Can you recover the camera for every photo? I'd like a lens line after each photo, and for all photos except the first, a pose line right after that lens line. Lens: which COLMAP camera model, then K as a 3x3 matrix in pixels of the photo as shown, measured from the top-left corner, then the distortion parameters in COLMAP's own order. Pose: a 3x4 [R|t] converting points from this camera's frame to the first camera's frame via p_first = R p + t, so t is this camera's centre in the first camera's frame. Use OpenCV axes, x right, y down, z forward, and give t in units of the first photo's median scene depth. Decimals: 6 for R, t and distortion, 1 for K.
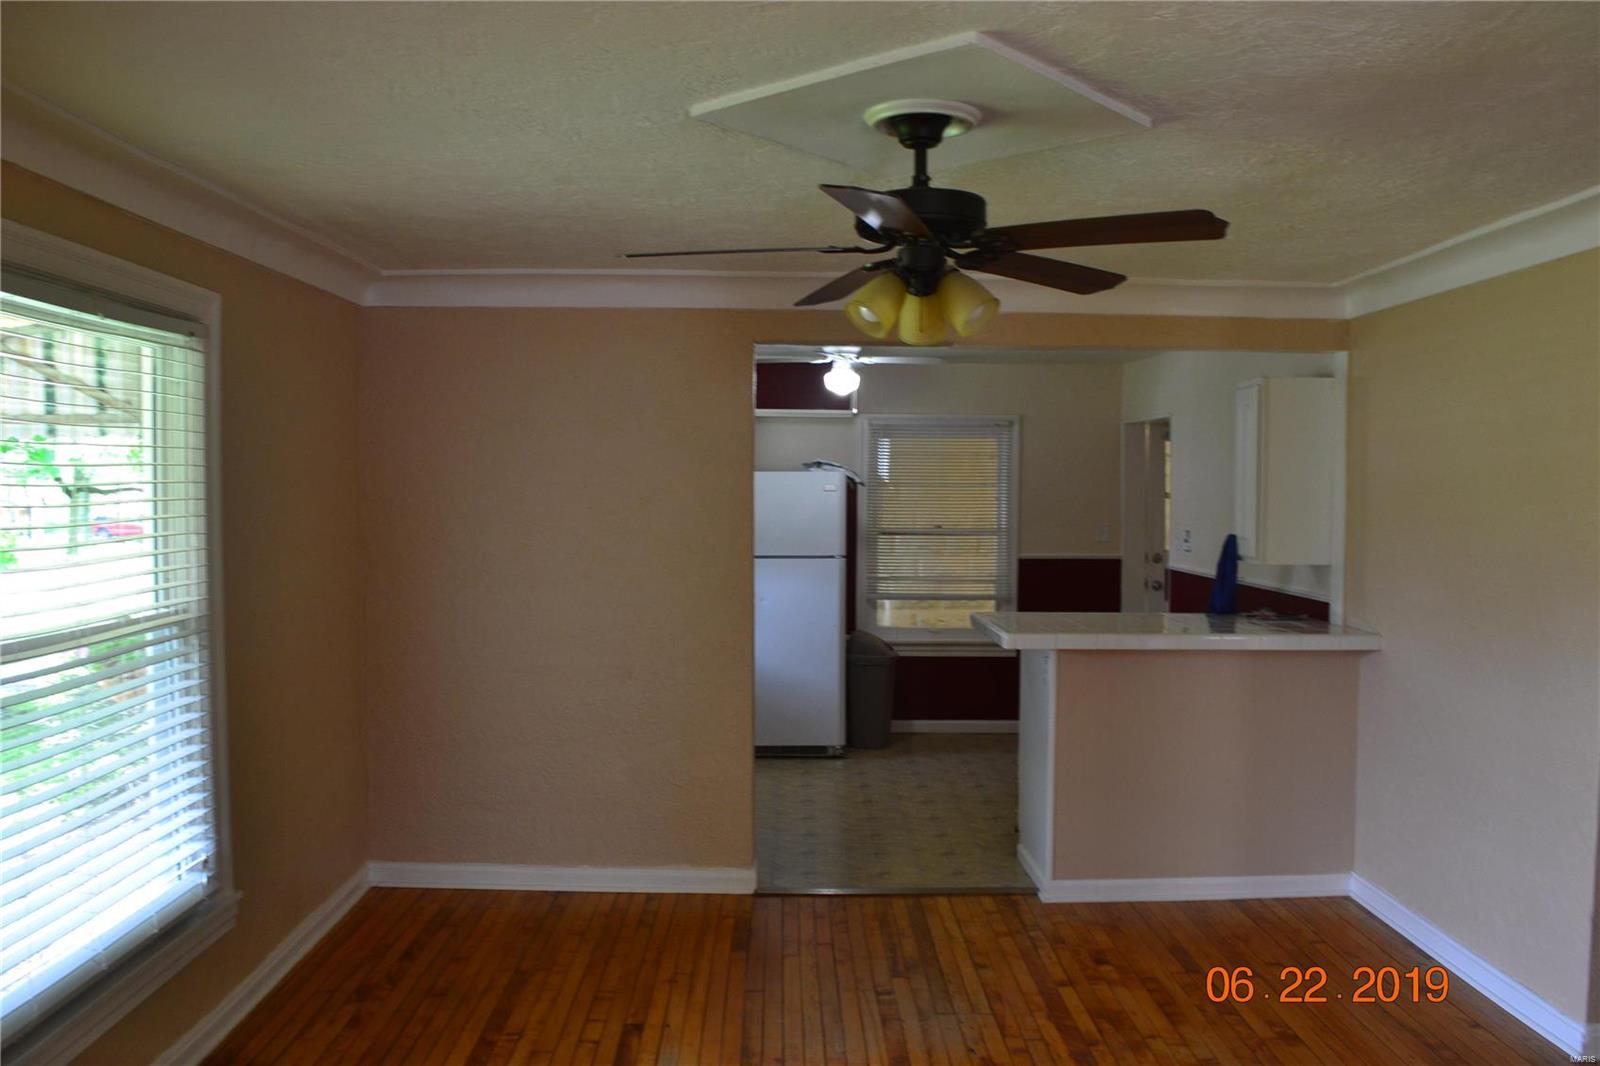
lens RADIAL K [[1289.7, 0, 798.6], [0, 1289.7, 528.5], [0, 0, 1]] dist [-0.072887, 0.011116]
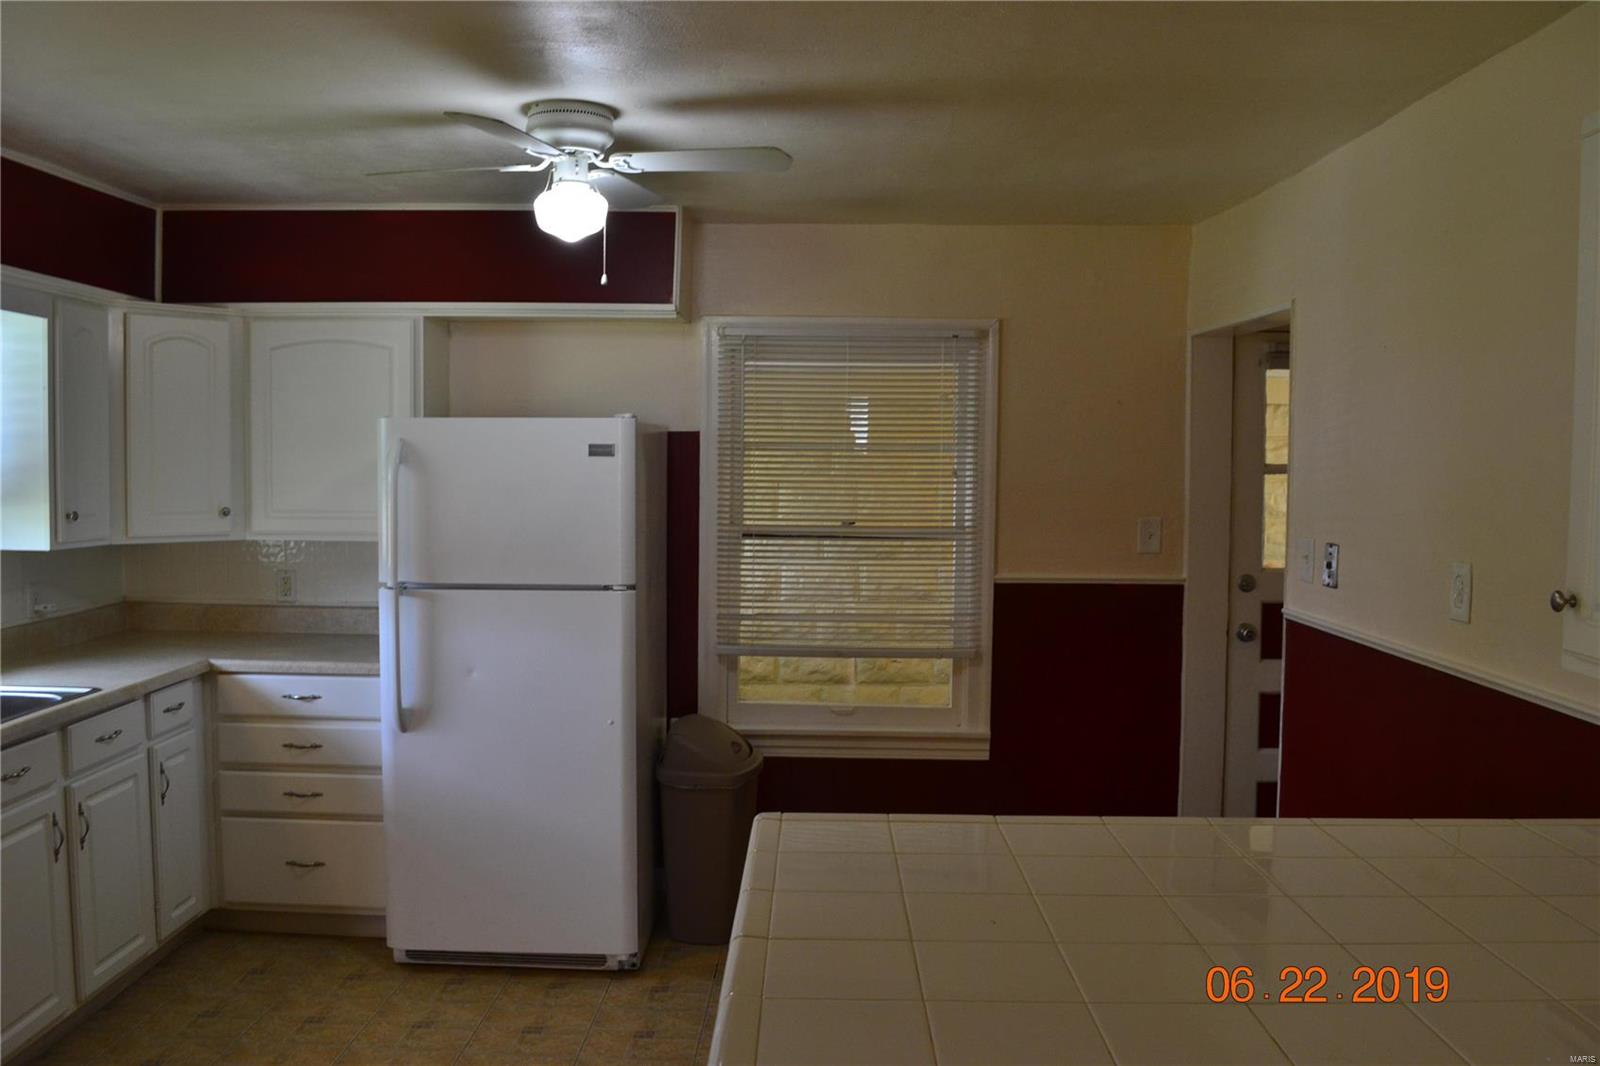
lens RADIAL K [[1289.7, 0, 798.2], [0, 1289.7, 528.7], [0, 0, 1]] dist [-0.072887, 0.011116]
pose [[0.999547, 0.007089, -0.029257, 0.104252], [-0.006365, 0.999674, 0.024746, -0.012715], [0.029423, -0.024548, 0.999266, 0.455168]]
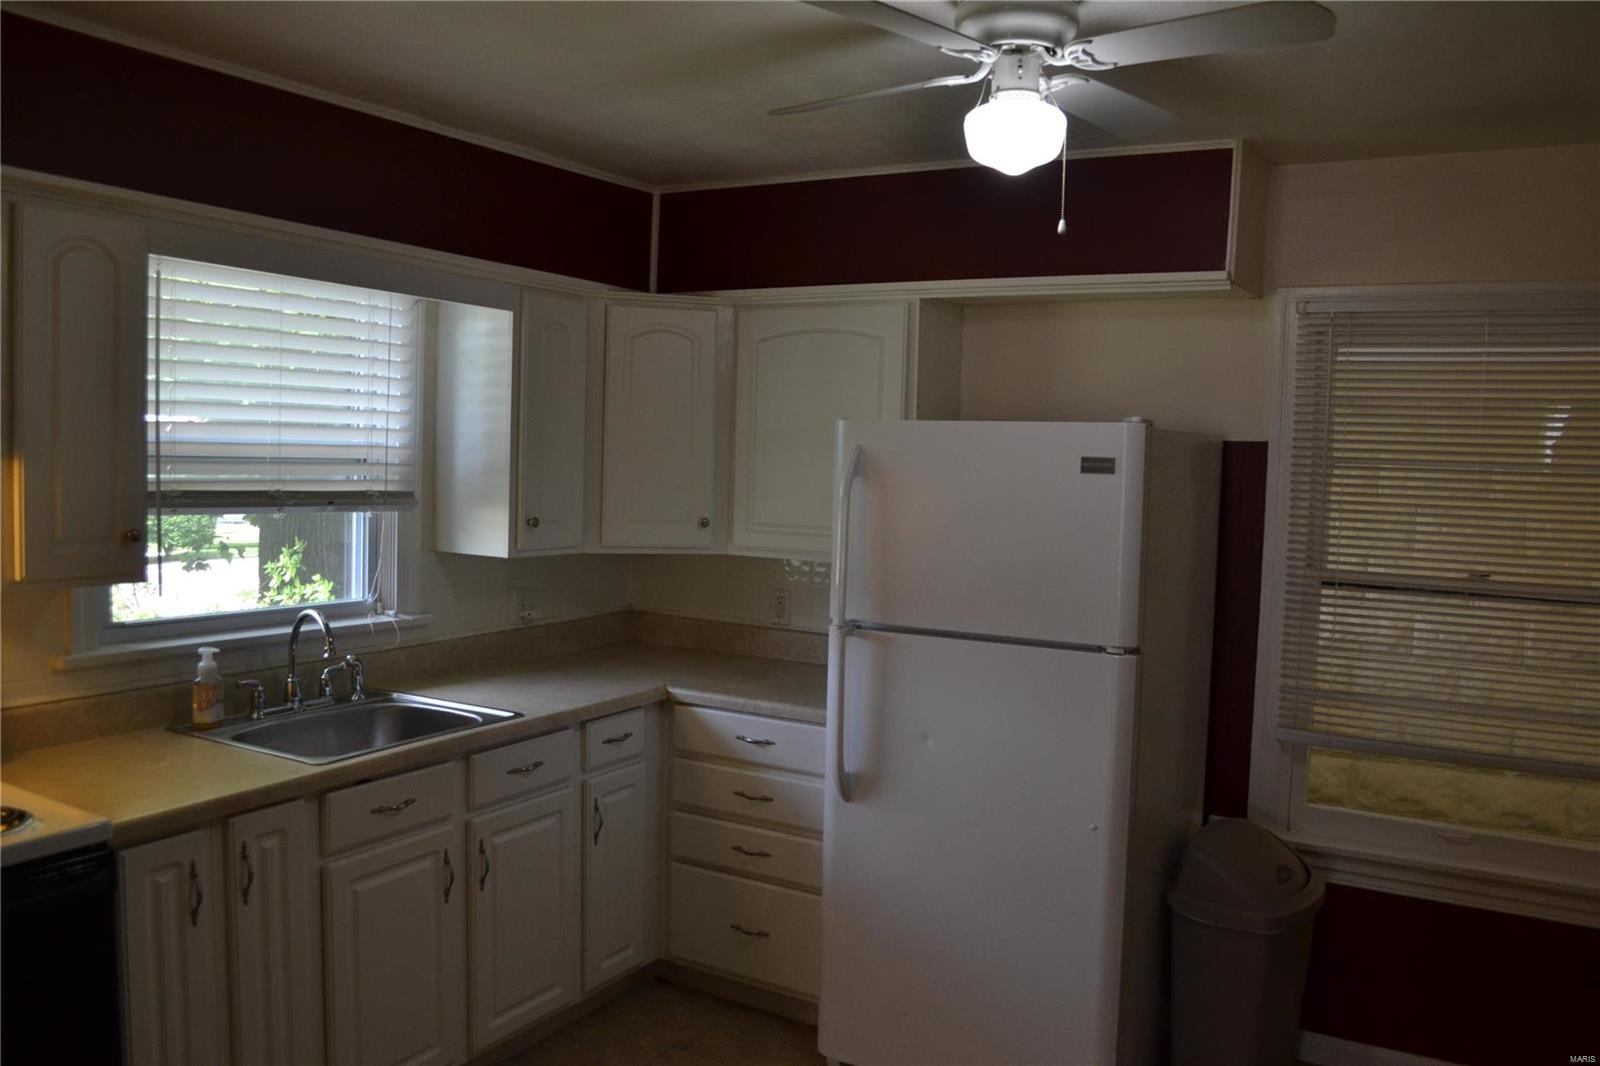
lens RADIAL K [[1289.7, 0, 799.5], [0, 1289.7, 536.2], [0, 0, 1]] dist [-0.072887, 0.011116]
pose [[0.856053, 0.054481, -0.514010, 0.129438], [-0.039765, 0.998424, 0.039600, -0.020377], [0.515357, -0.013461, 0.856870, 0.575699]]
